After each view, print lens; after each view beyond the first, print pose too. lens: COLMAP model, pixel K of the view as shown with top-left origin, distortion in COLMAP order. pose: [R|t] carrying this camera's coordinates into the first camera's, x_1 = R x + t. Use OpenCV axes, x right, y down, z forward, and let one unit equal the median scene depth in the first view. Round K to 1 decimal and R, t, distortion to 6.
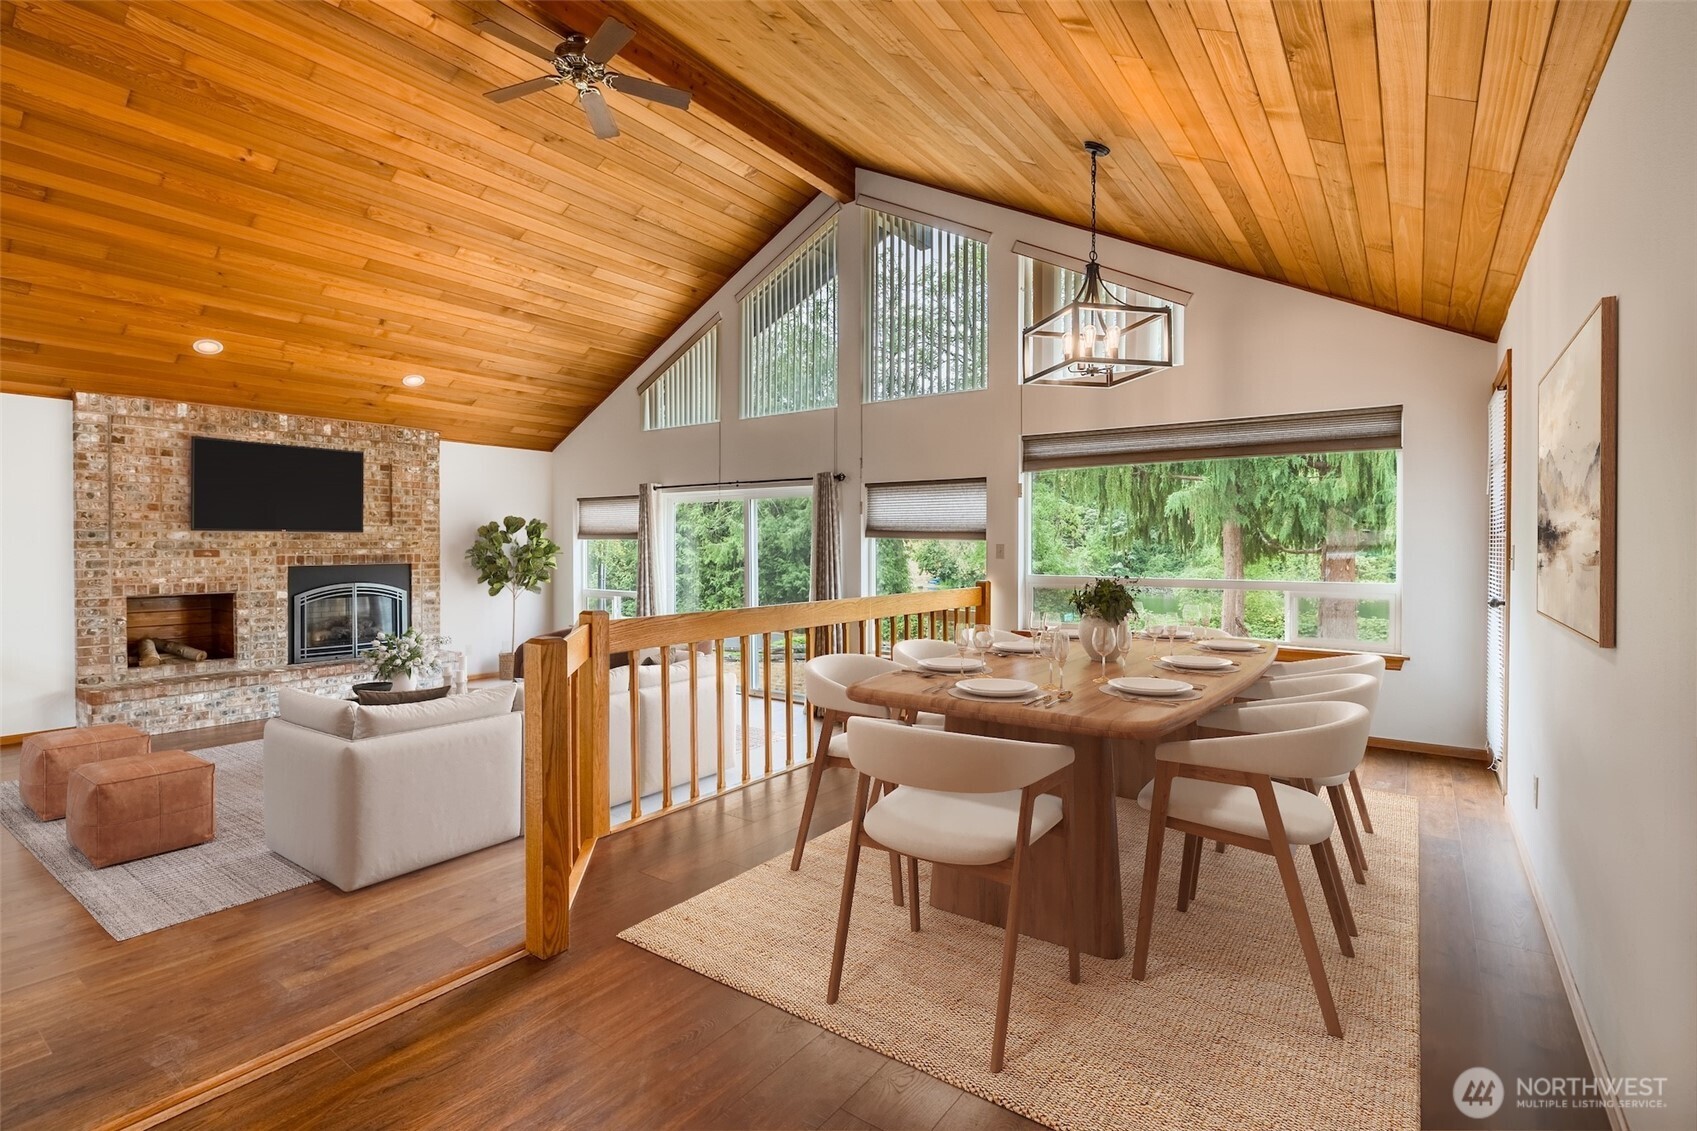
lens RADIAL K [[800.8, 0, 846.5], [0, 800.8, 552.1], [0, 0, 1]] dist [-0.003854, -0.000465]
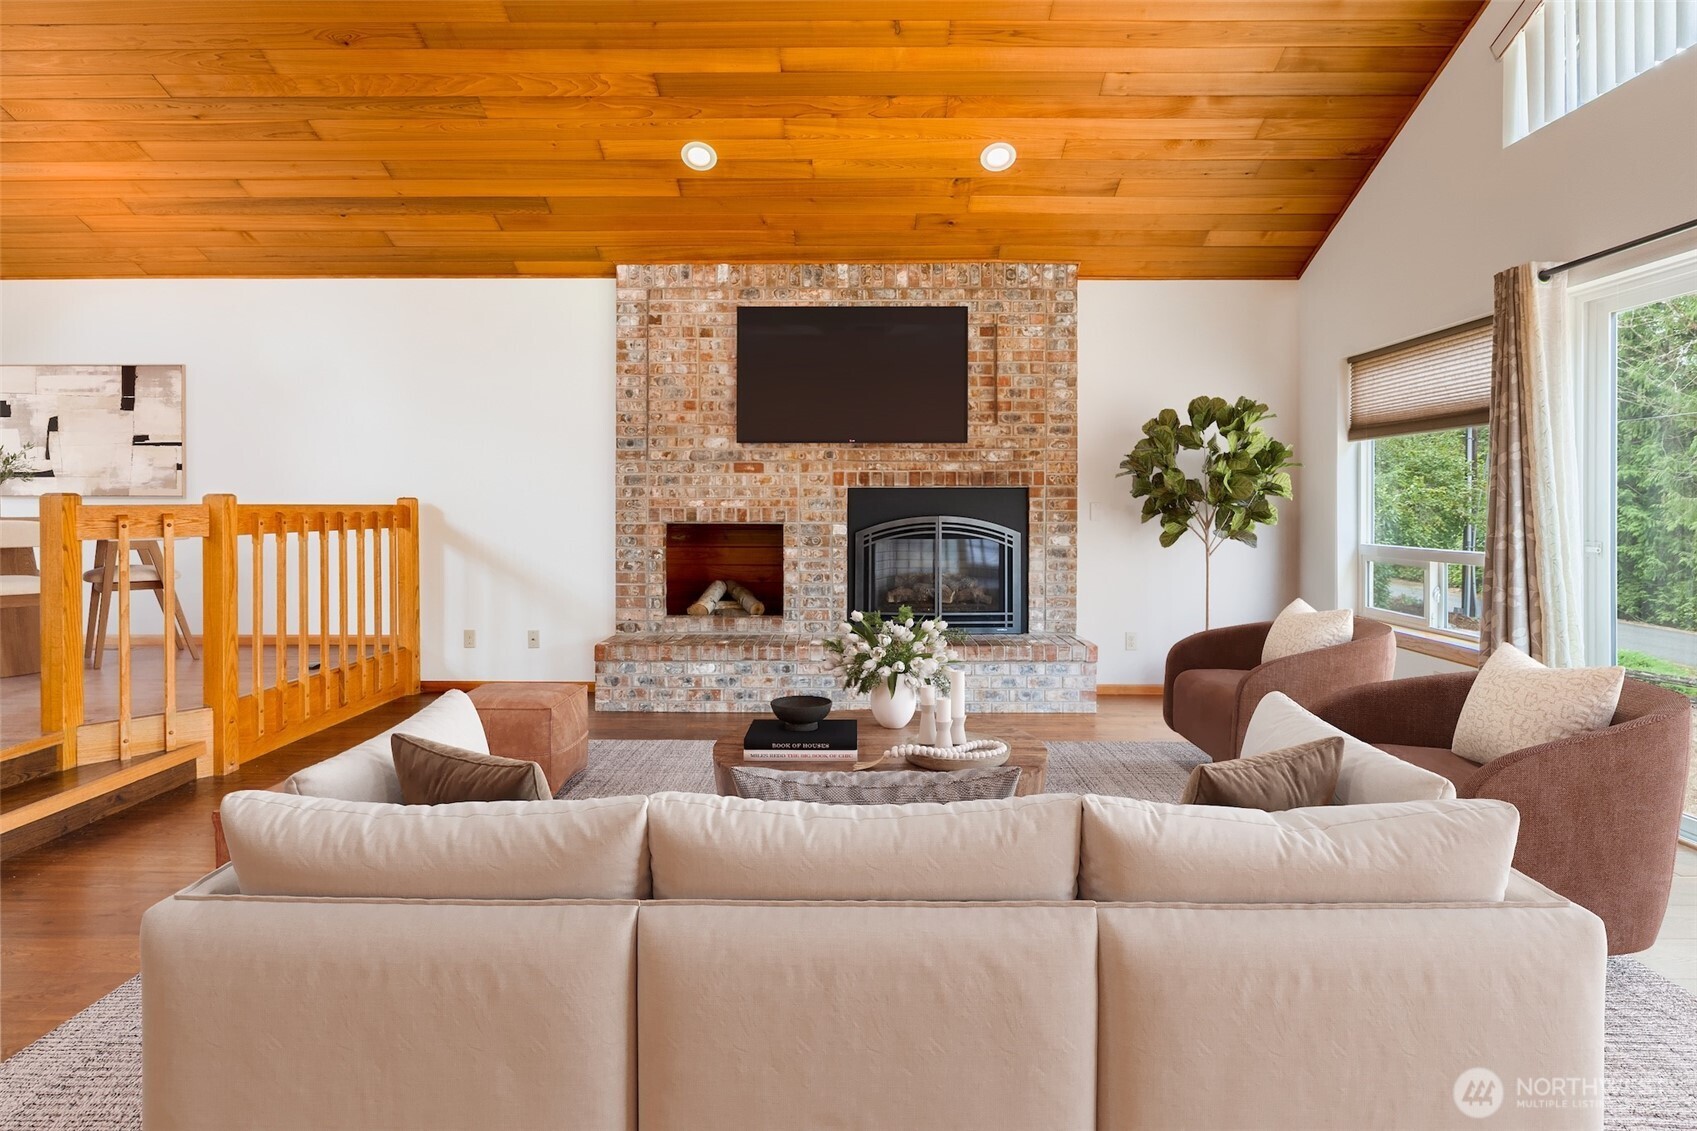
lens RADIAL K [[818.8, 0, 847.3], [0, 818.8, 510.6], [0, 0, 1]] dist [-0.004967, -0.000436]
pose [[0.573625, 0.002104, -0.819116, -0.139218], [-0.008034, 0.999963, -0.003058, 0.040853], [0.819079, 0.008335, 0.573620, 0.629777]]
